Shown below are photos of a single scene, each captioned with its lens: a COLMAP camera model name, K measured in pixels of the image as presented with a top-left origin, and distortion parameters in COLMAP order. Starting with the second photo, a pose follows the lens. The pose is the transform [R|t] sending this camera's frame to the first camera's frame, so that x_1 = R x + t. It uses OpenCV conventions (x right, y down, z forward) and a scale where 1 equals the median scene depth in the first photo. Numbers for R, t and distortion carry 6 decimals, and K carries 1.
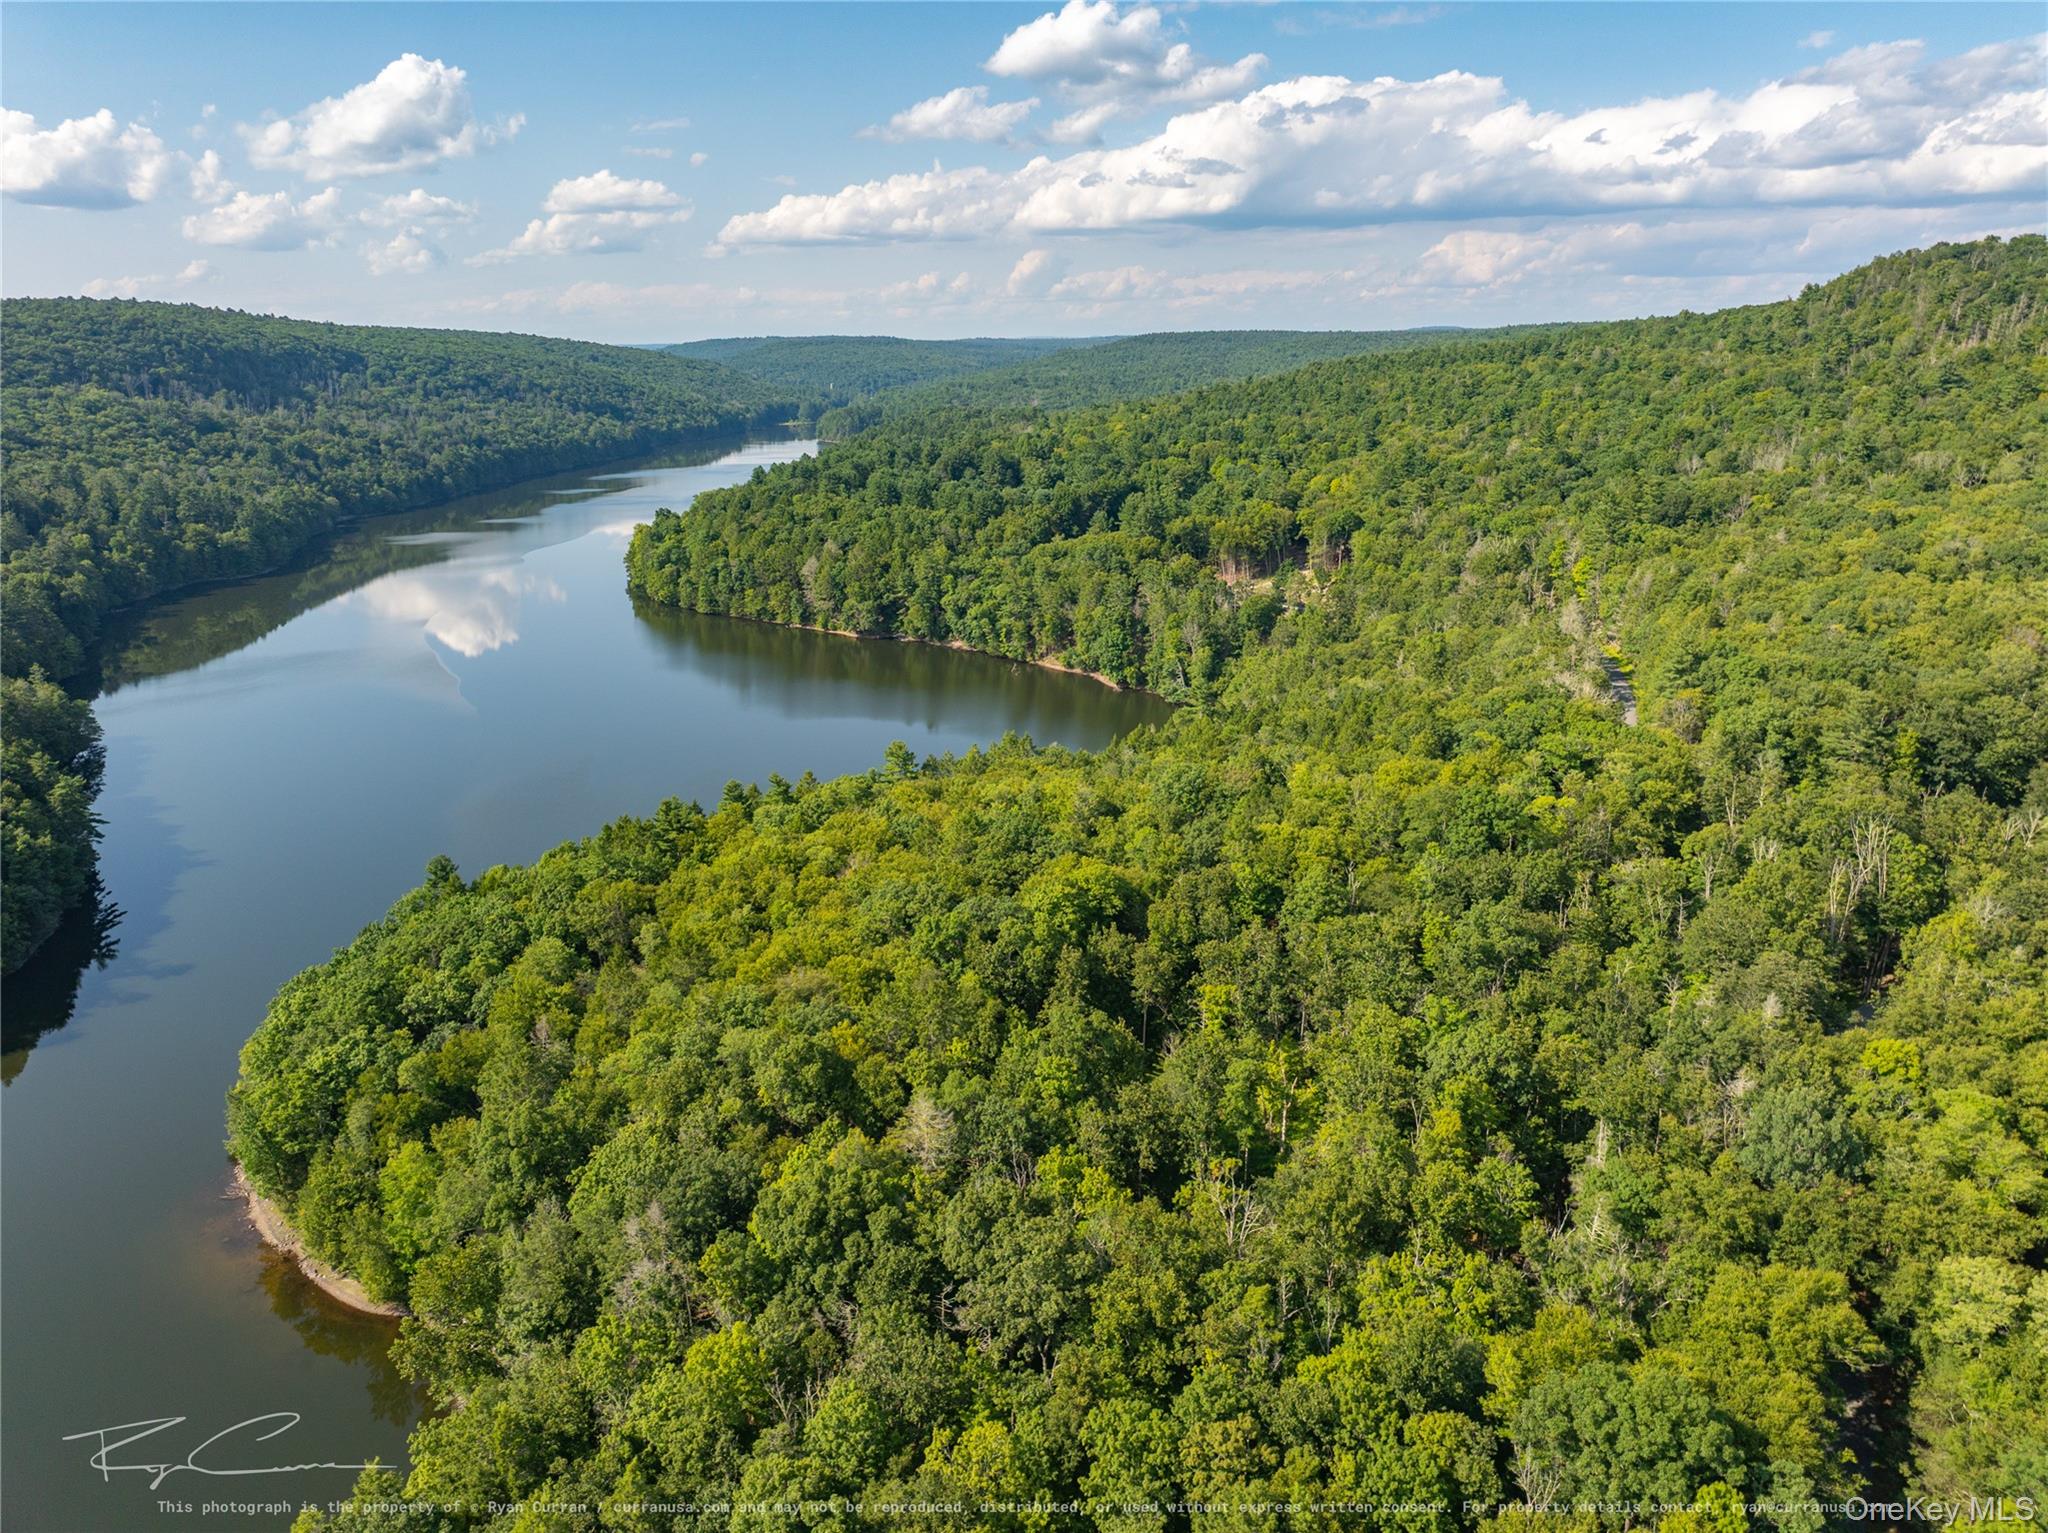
lens RADIAL K [[1448.6, 0, 1023.3], [0, 1448.6, 745.8], [0, 0, 1]] dist [-0.049898, 0.018775]
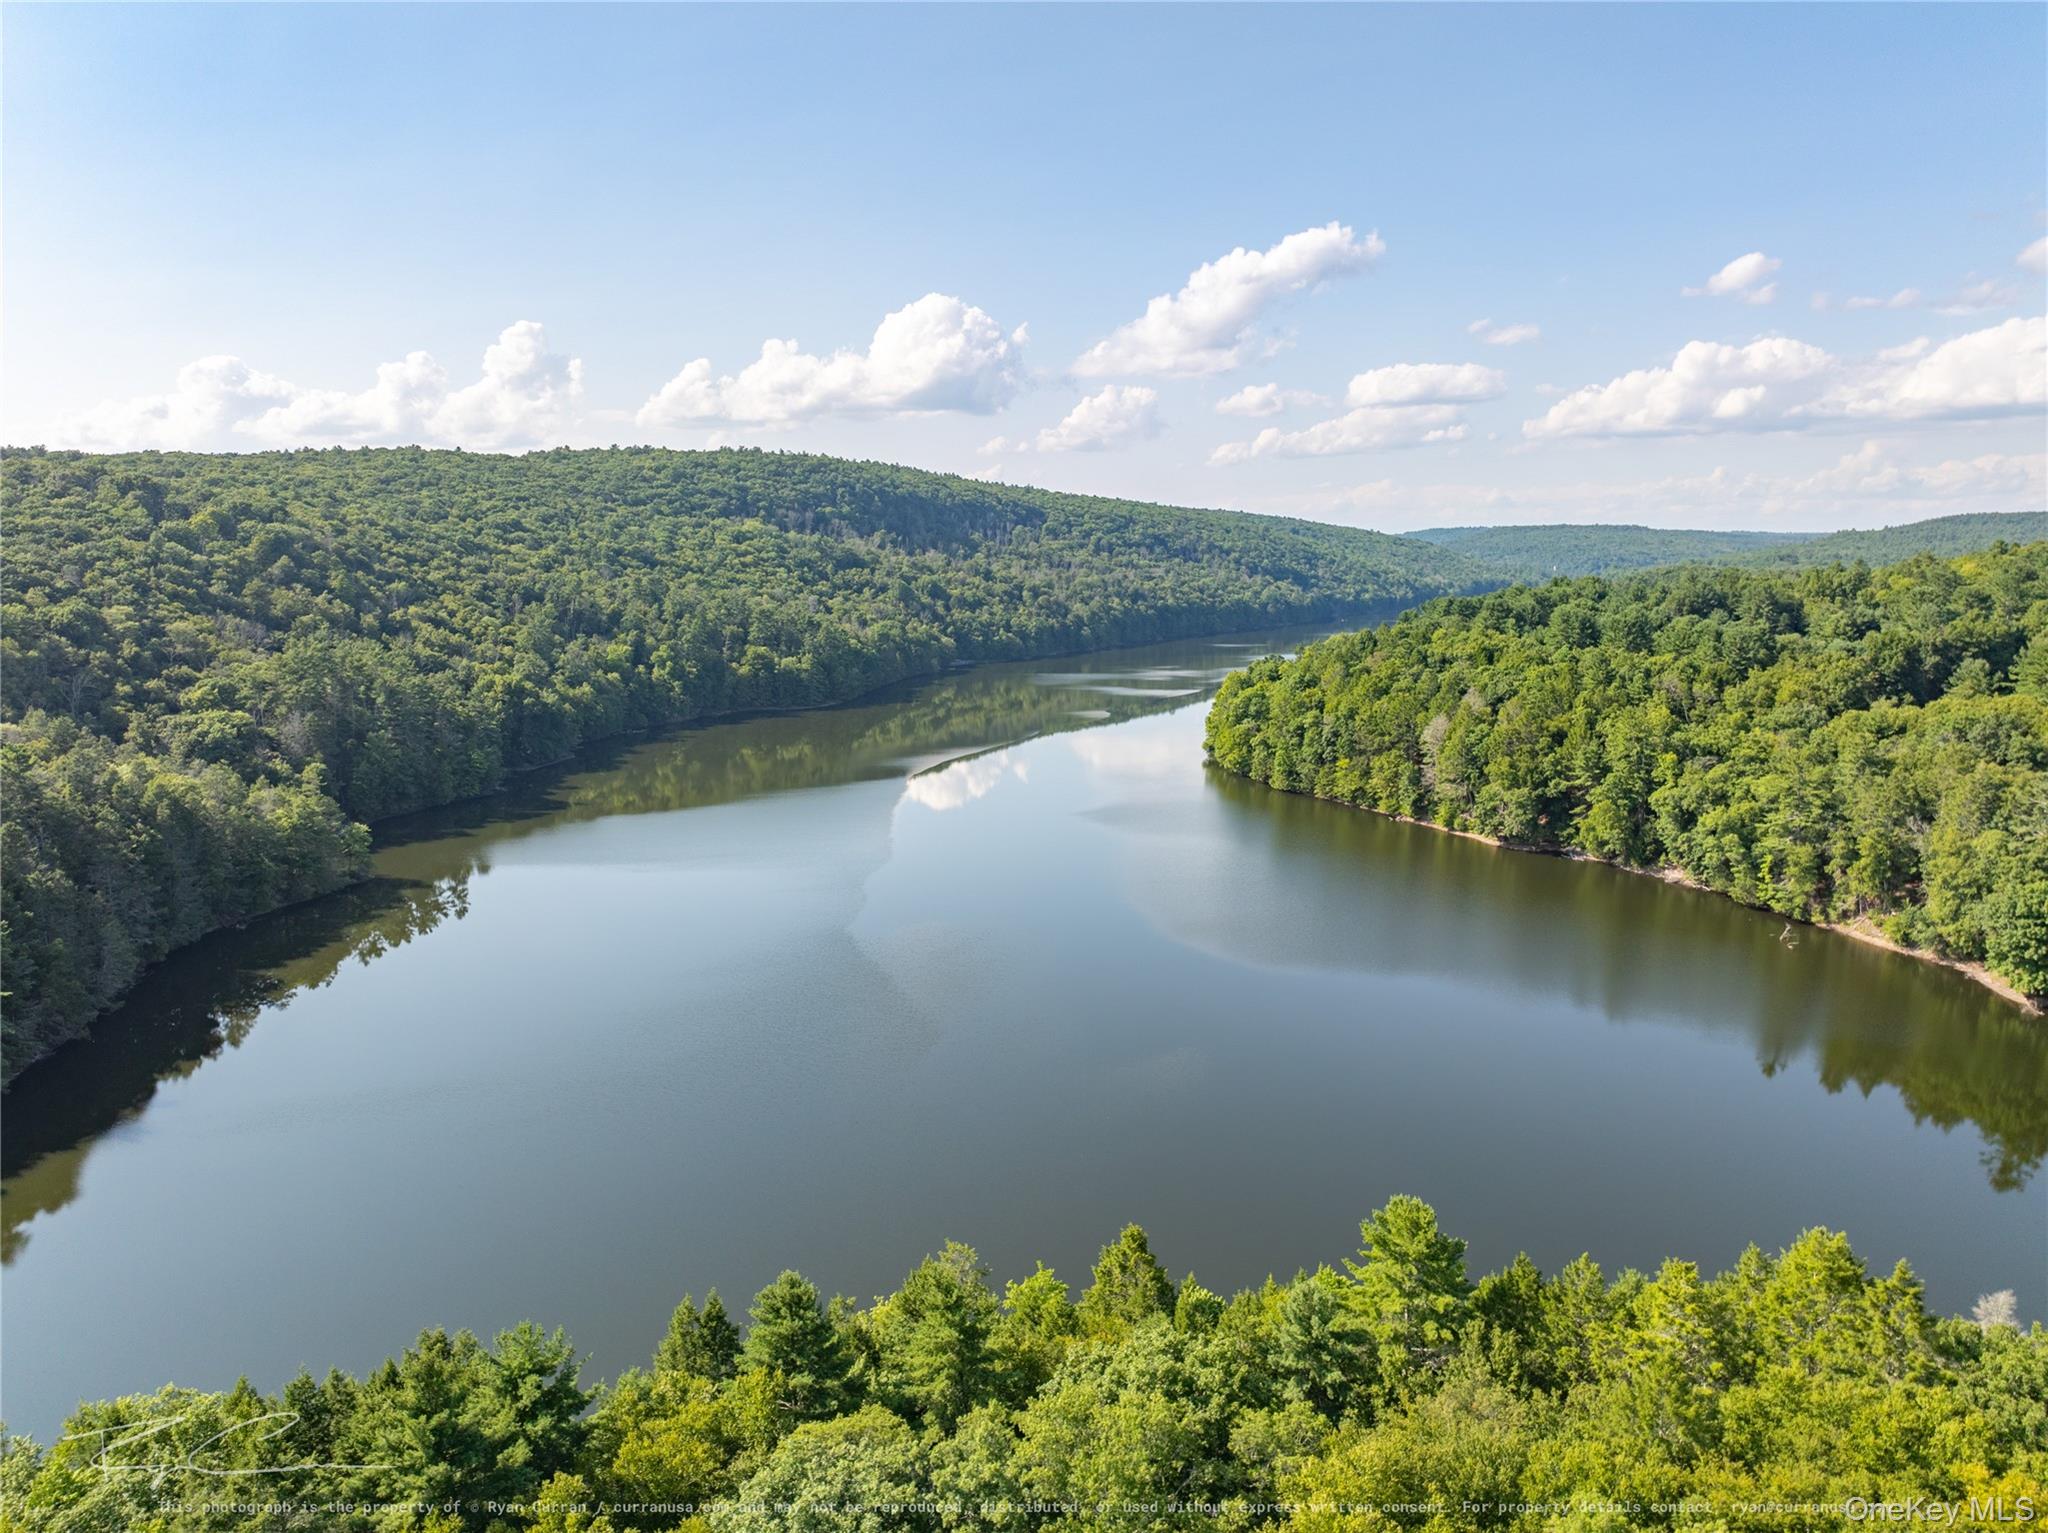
lens RADIAL K [[1448.6, 0, 1023.0], [0, 1448.6, 766.9], [0, 0, 1]] dist [-0.049898, 0.018775]
pose [[0.884545, 0.072307, -0.460817, -0.011969], [-0.126418, 0.988100, -0.087620, -0.024107], [0.448997, 0.135759, 0.883160, 0.302153]]
